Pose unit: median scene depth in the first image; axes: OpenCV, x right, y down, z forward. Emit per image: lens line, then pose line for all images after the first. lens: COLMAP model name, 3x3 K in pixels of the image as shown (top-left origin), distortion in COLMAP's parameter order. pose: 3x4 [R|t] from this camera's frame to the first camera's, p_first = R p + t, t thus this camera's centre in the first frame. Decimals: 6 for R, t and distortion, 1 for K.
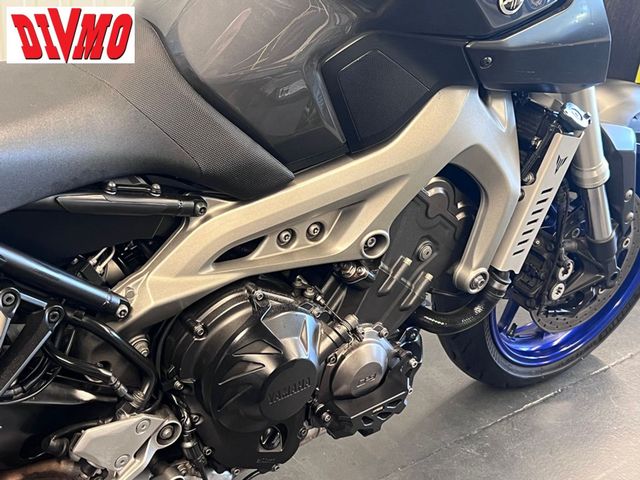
lens RADIAL K [[989.5, 0, 323.3], [0, 989.5, 238.9], [0, 0, 1]] dist [0.223946, -0.923157]
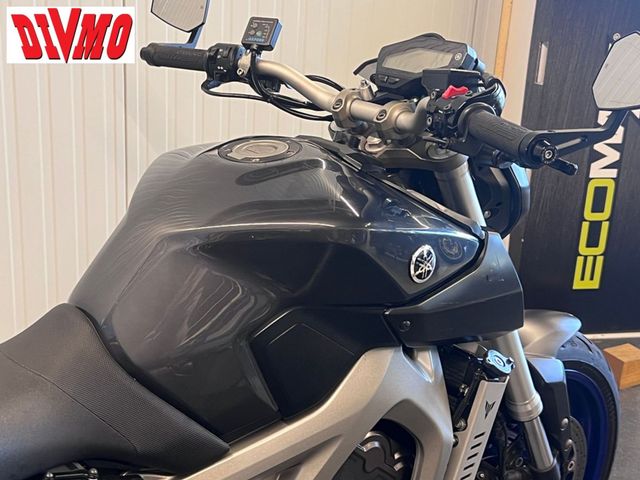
lens RADIAL K [[989.5, 0, 323.3], [0, 989.5, 238.9], [0, 0, 1]] dist [0.223946, -0.923157]
pose [[0.997692, -0.056432, 0.037776, 0.035392], [0.062545, 0.980278, -0.187465, -0.065029], [-0.026452, 0.189395, 0.981545, -0.053538]]
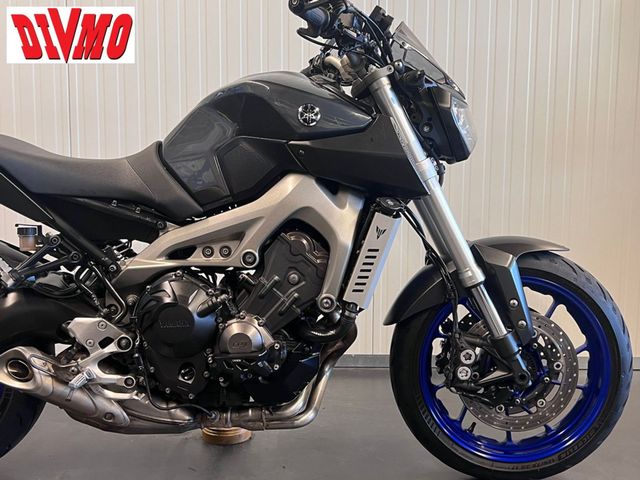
lens RADIAL K [[704.6, 0, 320.0], [0, 704.6, 242.2], [0, 0, 1]] dist [0.154359, -0.466420]
pose [[0.805207, -0.025290, -0.592455, 0.839669], [-0.247126, 0.893887, -0.374026, 0.390435], [0.539046, 0.447579, 0.713514, 0.148453]]
